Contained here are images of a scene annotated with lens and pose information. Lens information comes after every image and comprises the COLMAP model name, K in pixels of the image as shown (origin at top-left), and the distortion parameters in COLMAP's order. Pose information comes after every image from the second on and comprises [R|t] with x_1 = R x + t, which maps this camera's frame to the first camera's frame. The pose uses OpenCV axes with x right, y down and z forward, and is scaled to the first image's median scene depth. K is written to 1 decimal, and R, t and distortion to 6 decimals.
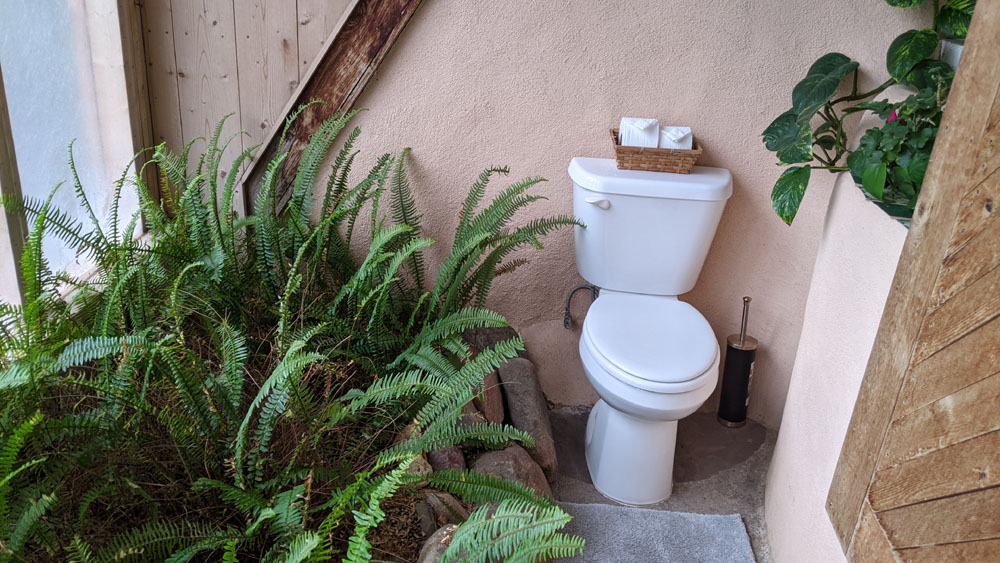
lens RADIAL K [[797.3, 0, 494.7], [0, 797.3, 286.5], [0, 0, 1]] dist [0.090433, -0.177917]
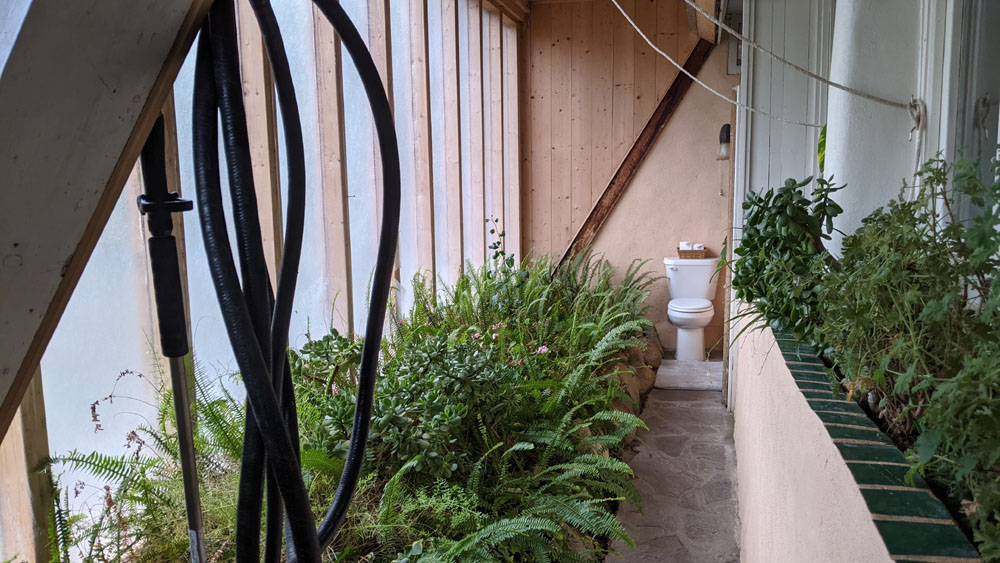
lens RADIAL K [[797.3, 0, 494.7], [0, 797.3, 286.5], [0, 0, 1]] dist [0.090433, -0.177917]
pose [[0.978767, -0.062739, -0.195141, 0.056975], [0.002517, 0.955614, -0.294611, 0.839785], [0.204963, 0.287864, 0.935481, -1.923879]]
